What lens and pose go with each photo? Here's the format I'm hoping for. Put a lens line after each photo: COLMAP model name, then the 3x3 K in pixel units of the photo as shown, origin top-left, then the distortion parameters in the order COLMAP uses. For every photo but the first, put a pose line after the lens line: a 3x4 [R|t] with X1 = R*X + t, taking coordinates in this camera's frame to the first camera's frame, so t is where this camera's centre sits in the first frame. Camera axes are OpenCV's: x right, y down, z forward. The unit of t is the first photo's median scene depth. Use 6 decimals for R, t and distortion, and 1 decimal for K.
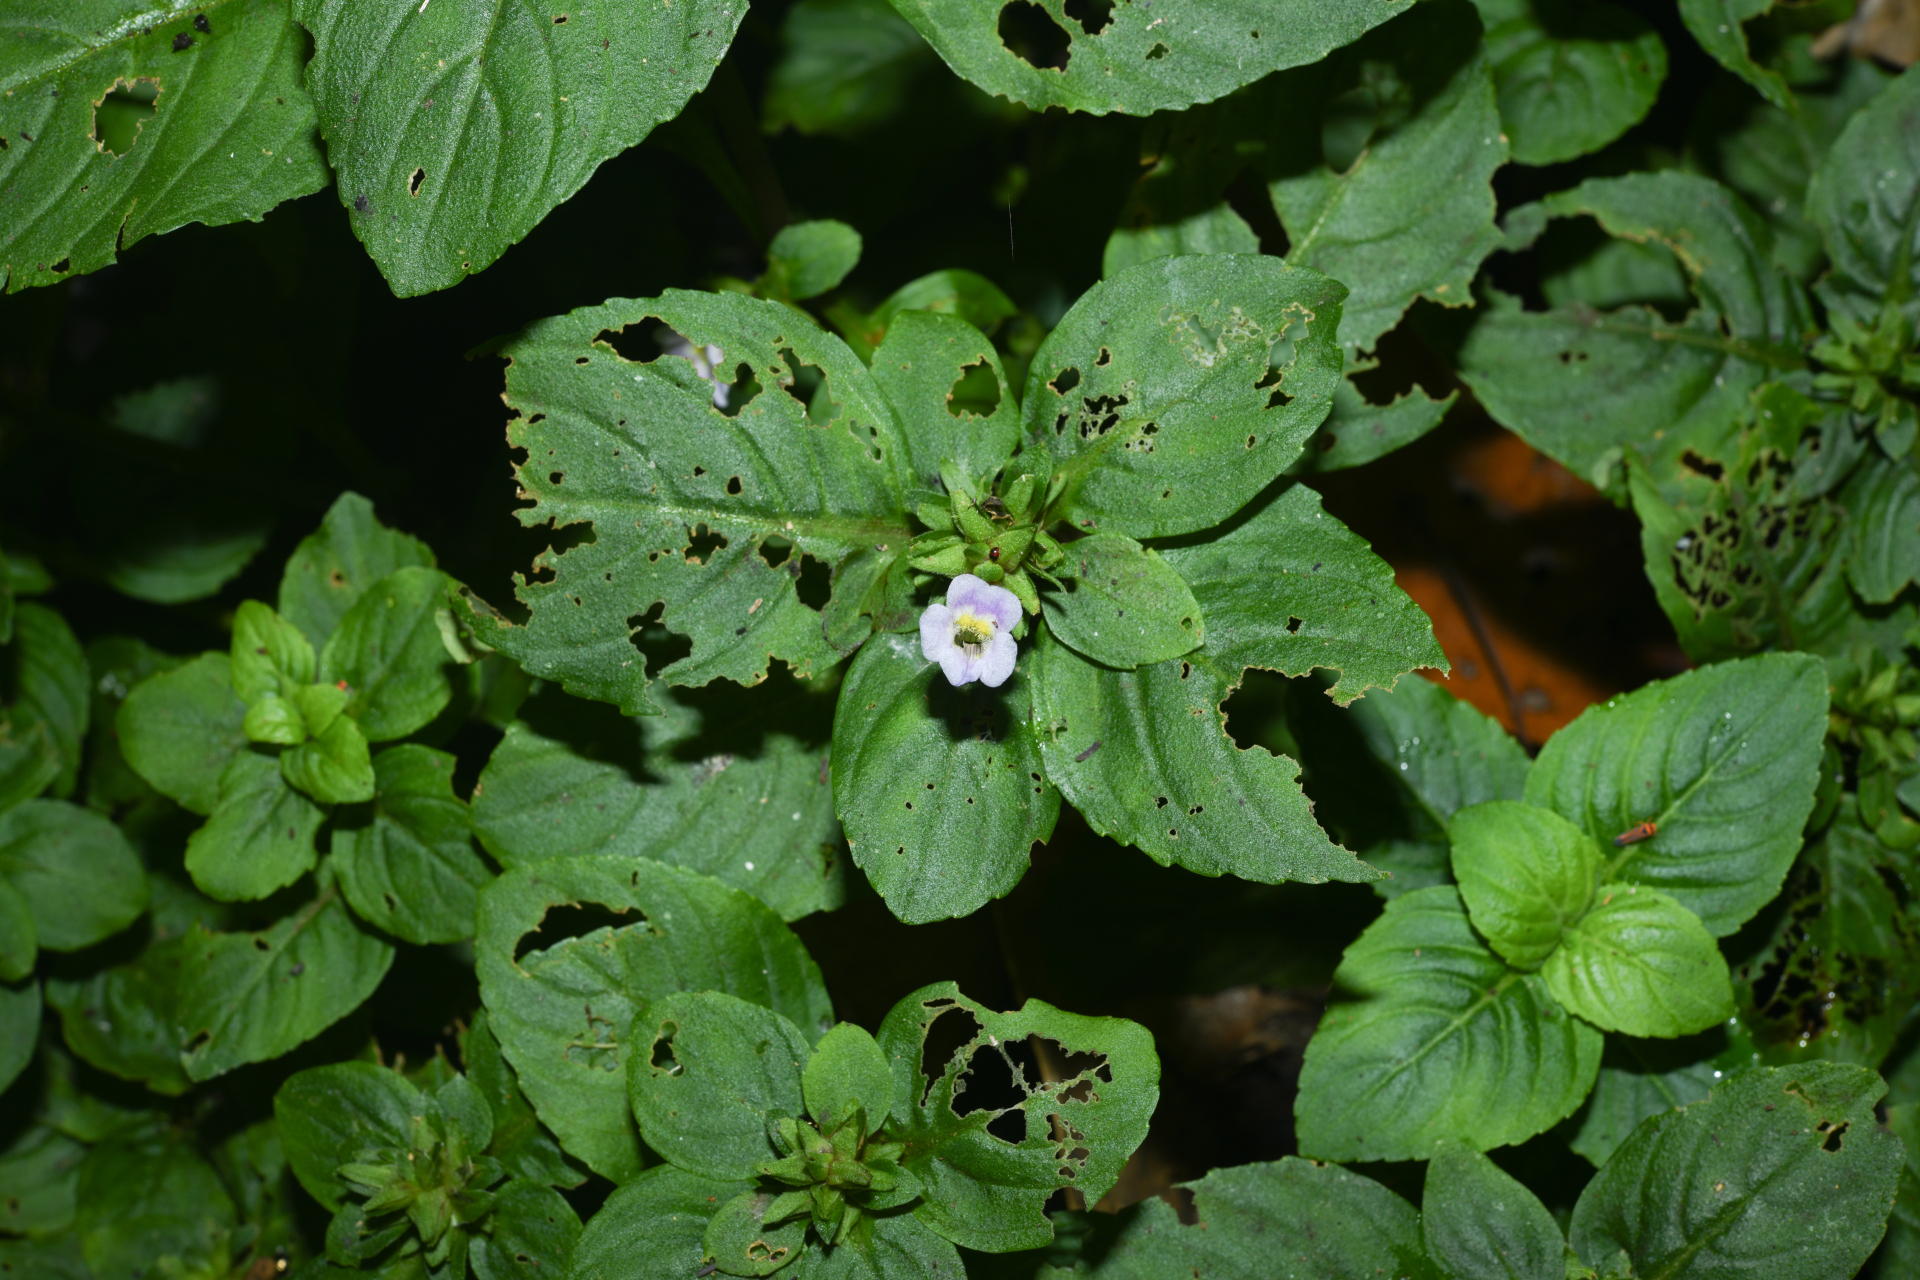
lens RADIAL K [[3322.0, 0, 909.0], [0, 3322.0, 637.1], [0, 0, 1]] dist [-0.011213, 0.335814]
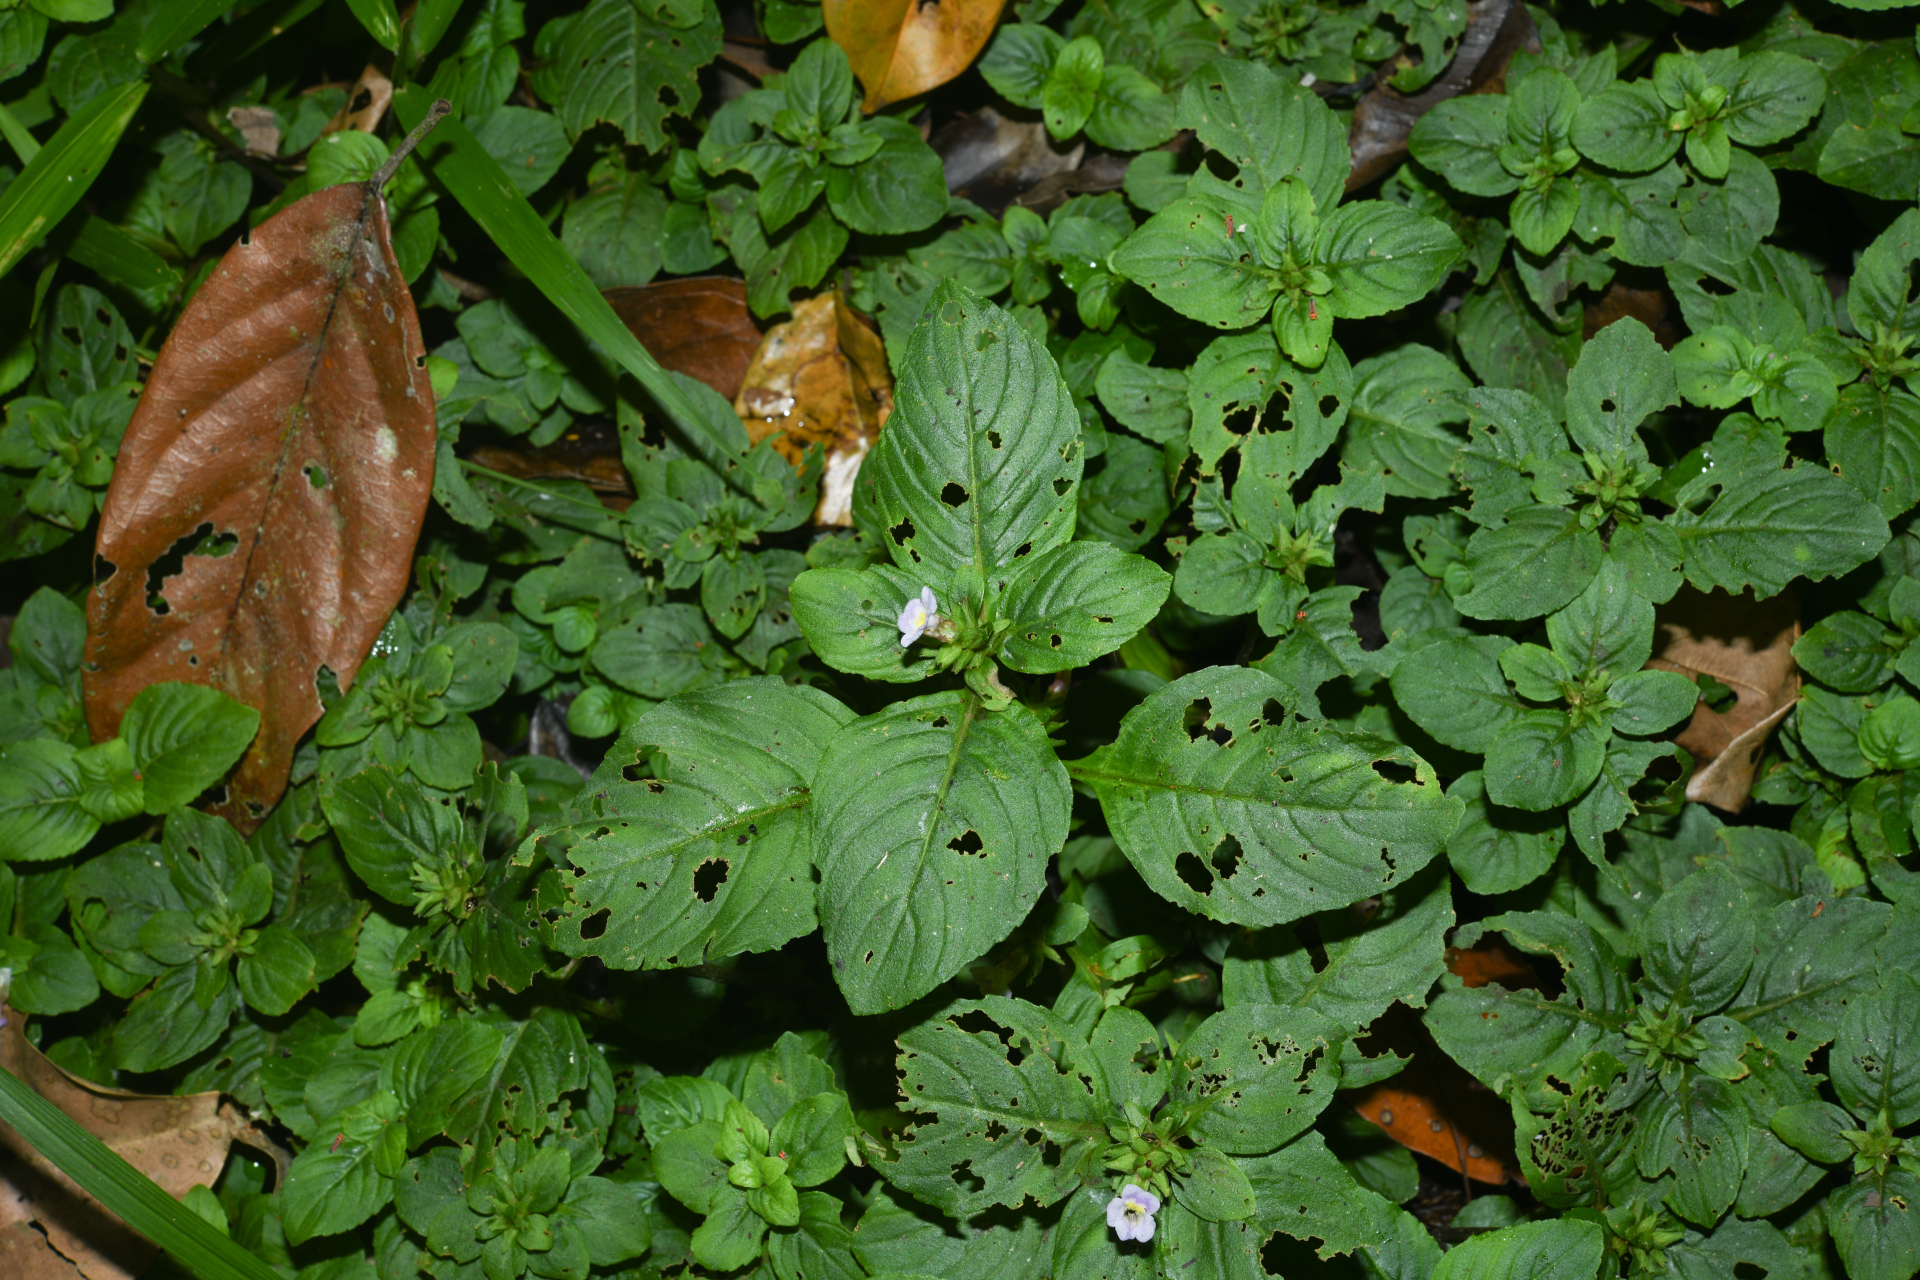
lens RADIAL K [[3397.7, 0, 960.0], [0, 3397.7, 640.0], [0, 0, 1]] dist [0.009686, 0.986301]
pose [[0.995797, 0.086863, -0.029045, -0.049643], [-0.085762, 0.995619, 0.037241, -0.373359], [0.032153, -0.034594, 0.998884, -0.913072]]
